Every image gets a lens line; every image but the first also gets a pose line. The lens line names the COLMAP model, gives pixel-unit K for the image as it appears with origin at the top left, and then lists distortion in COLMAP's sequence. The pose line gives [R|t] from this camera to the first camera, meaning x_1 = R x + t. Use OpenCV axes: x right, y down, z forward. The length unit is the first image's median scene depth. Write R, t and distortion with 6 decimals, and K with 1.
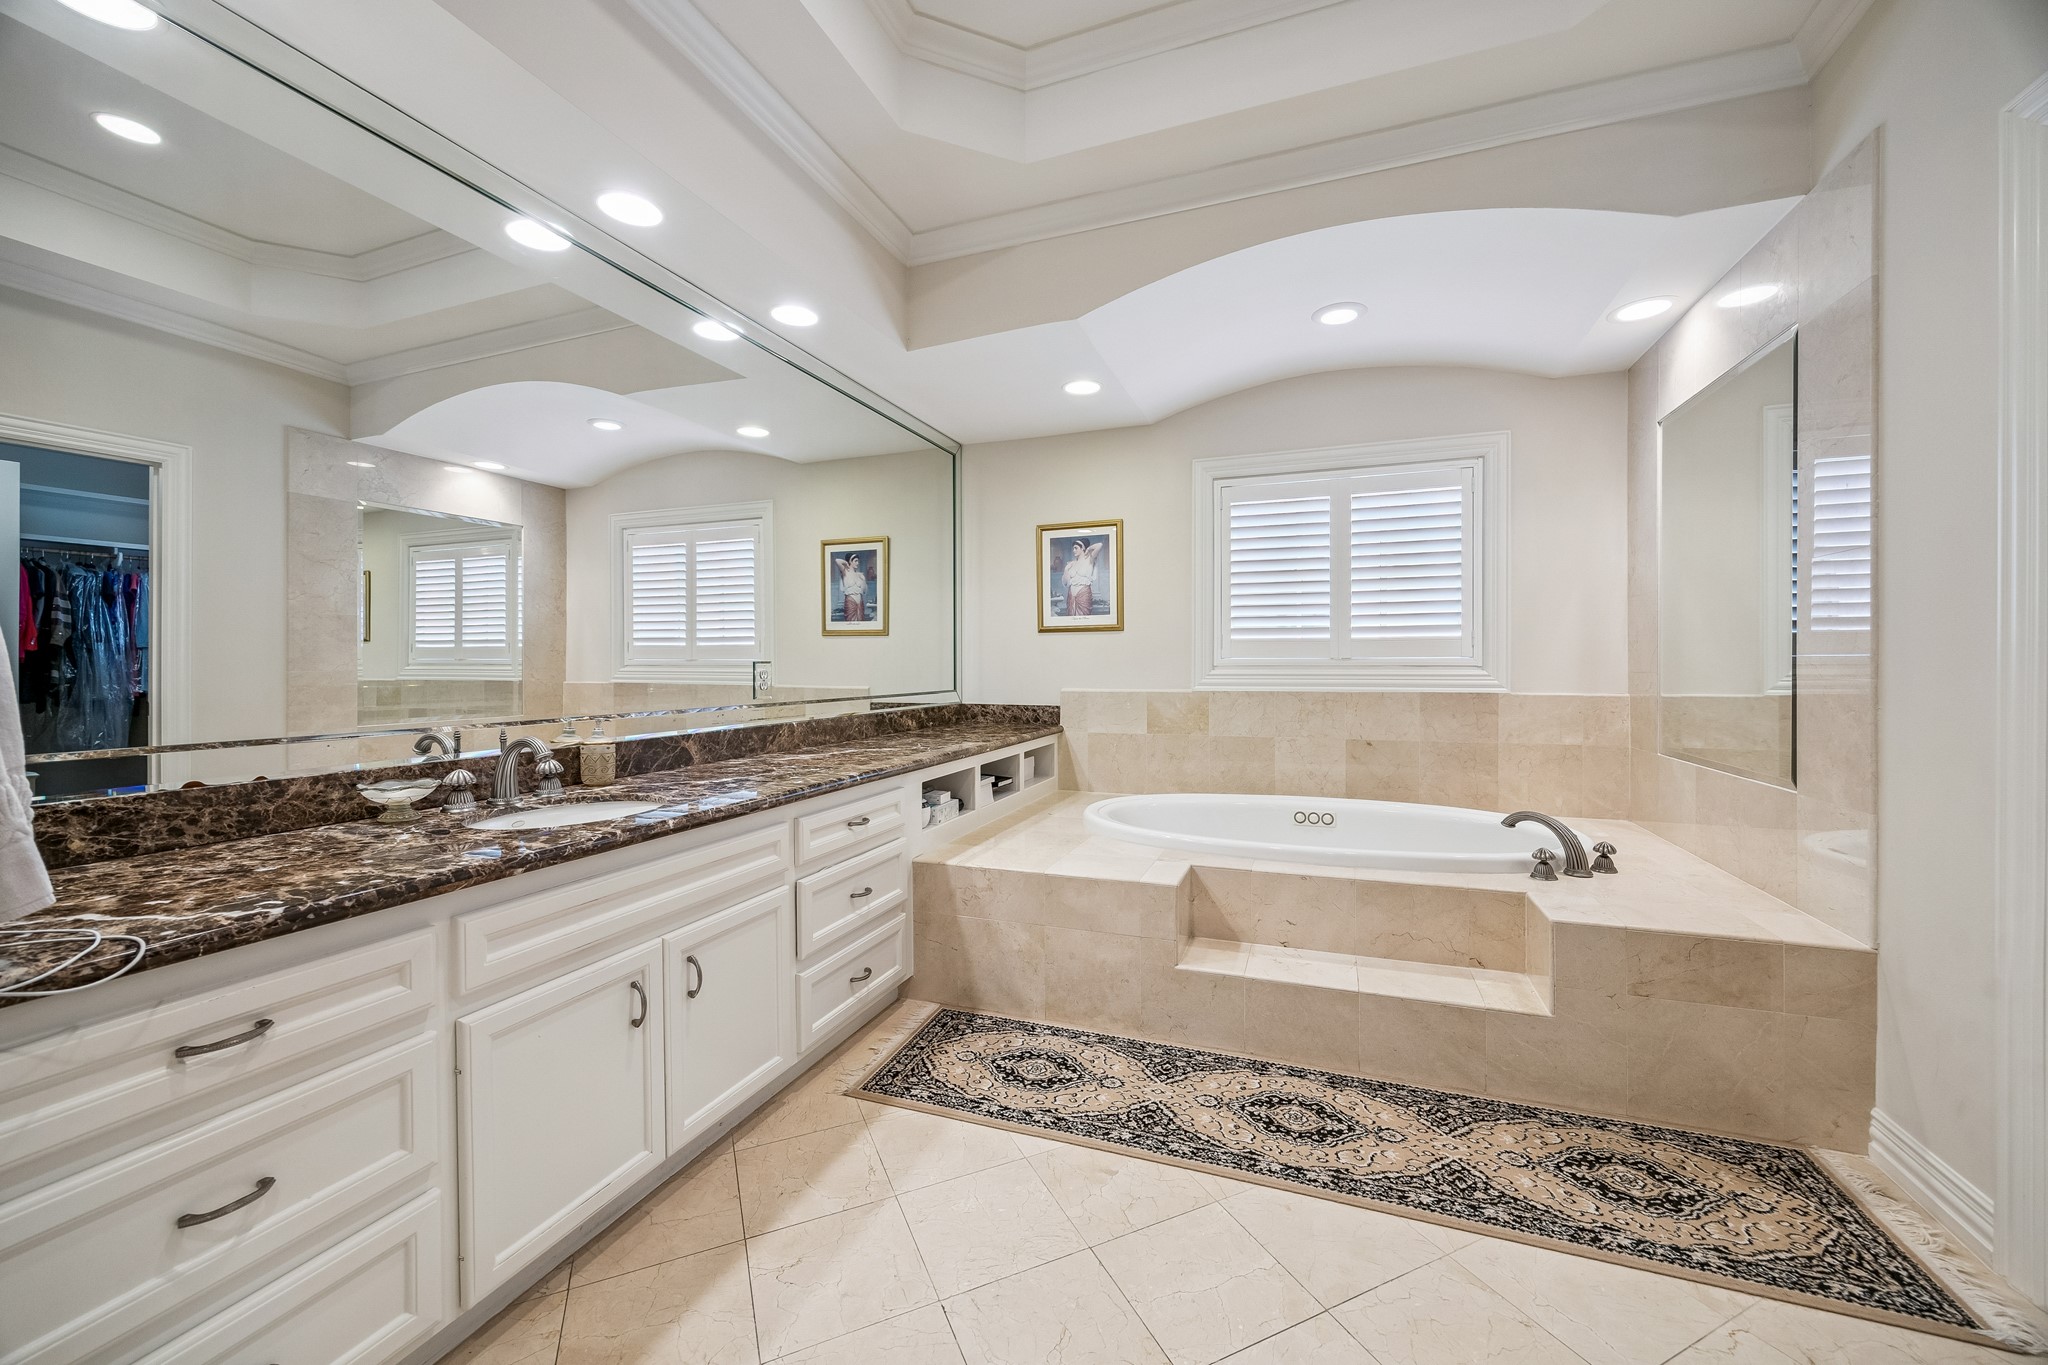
lens RADIAL K [[784.1, 0, 1030.8], [0, 784.1, 672.1], [0, 0, 1]] dist [-0.001339, 0.000343]
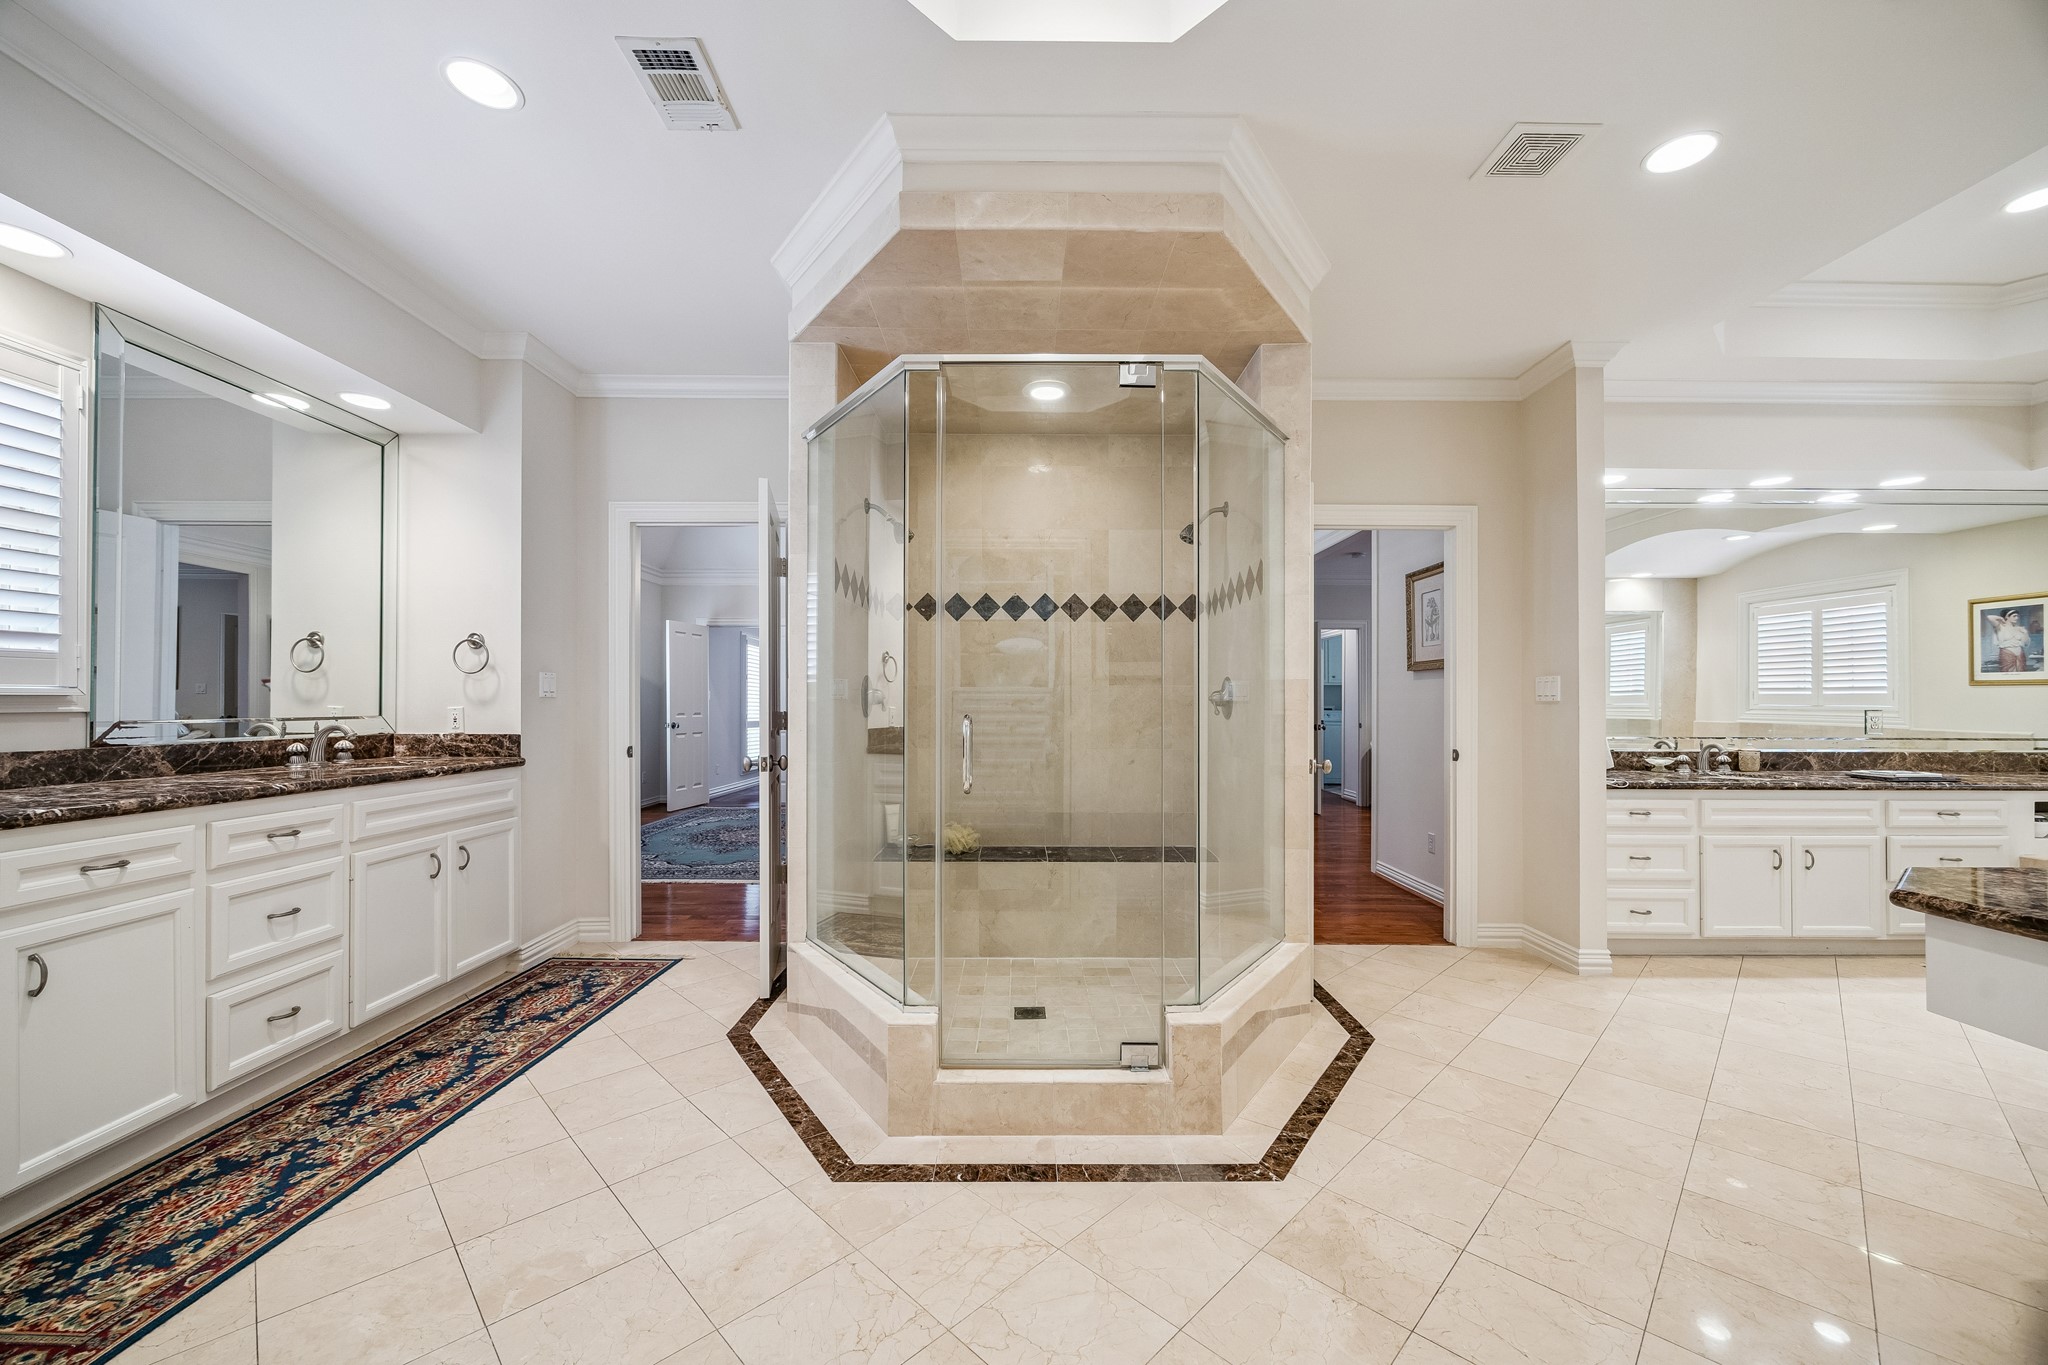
lens RADIAL K [[784.1, 0, 1033.1], [0, 784.1, 701.7], [0, 0, 1]] dist [-0.001339, 0.000343]
pose [[0.360037, -0.000288, -0.932938, 0.454795], [-0.015168, 0.999866, -0.006162, 0.004926], [0.932815, 0.016370, 0.359984, -0.992958]]
